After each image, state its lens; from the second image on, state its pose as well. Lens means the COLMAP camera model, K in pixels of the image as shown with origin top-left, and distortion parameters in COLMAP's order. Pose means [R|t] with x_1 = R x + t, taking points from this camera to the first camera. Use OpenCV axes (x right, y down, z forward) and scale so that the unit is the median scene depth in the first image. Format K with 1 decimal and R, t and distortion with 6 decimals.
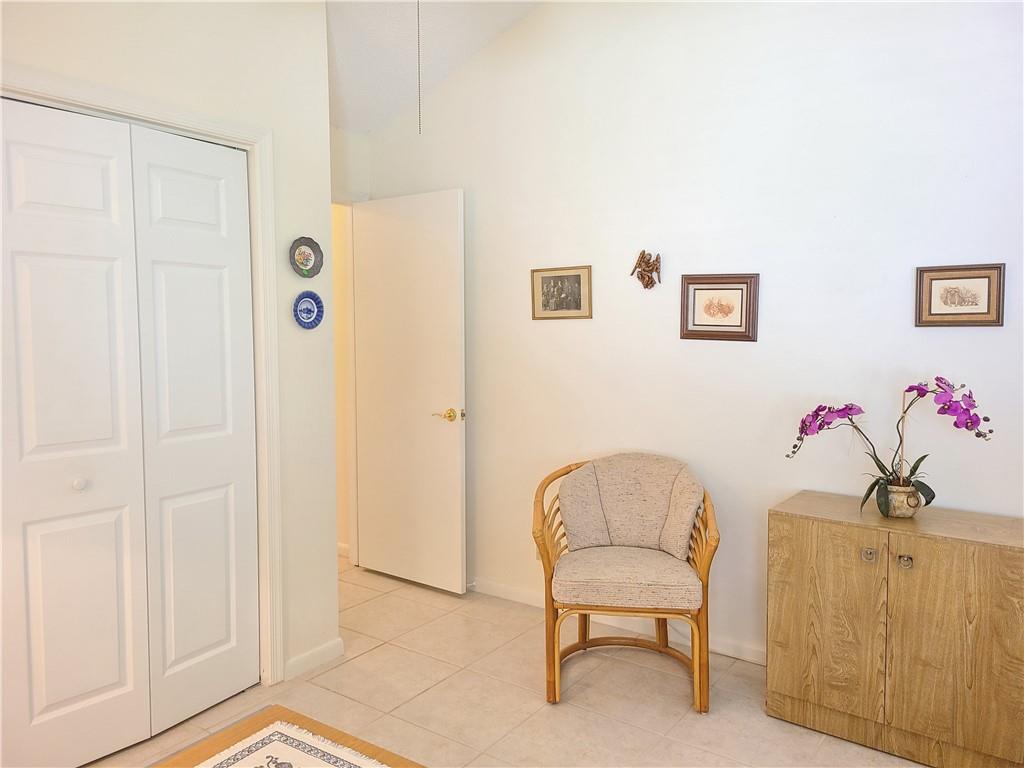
lens RADIAL K [[760.6, 0, 514.5], [0, 760.6, 378.4], [0, 0, 1]] dist [0.000123, -0.005463]
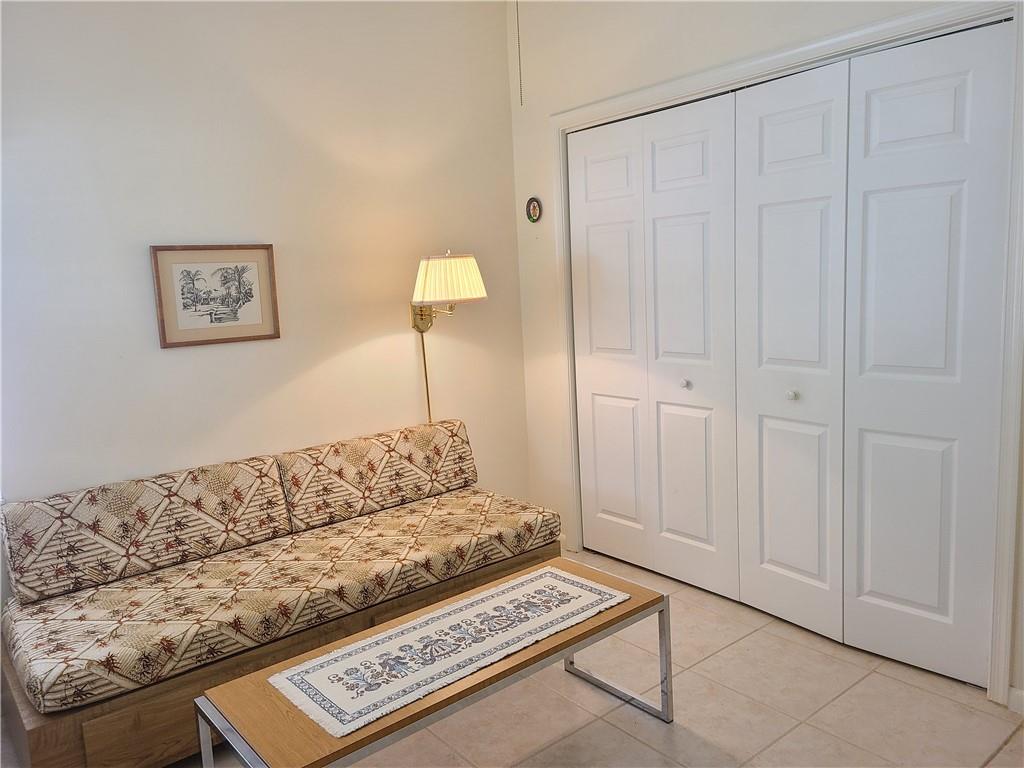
lens RADIAL K [[760.6, 0, 505.9], [0, 760.6, 387.8], [0, 0, 1]] dist [0.000123, -0.005463]
pose [[-0.285836, 0.153552, -0.945896, 0.620895], [-0.013885, 0.986311, 0.164309, -0.056843], [0.958178, 0.060099, -0.279791, 0.818511]]
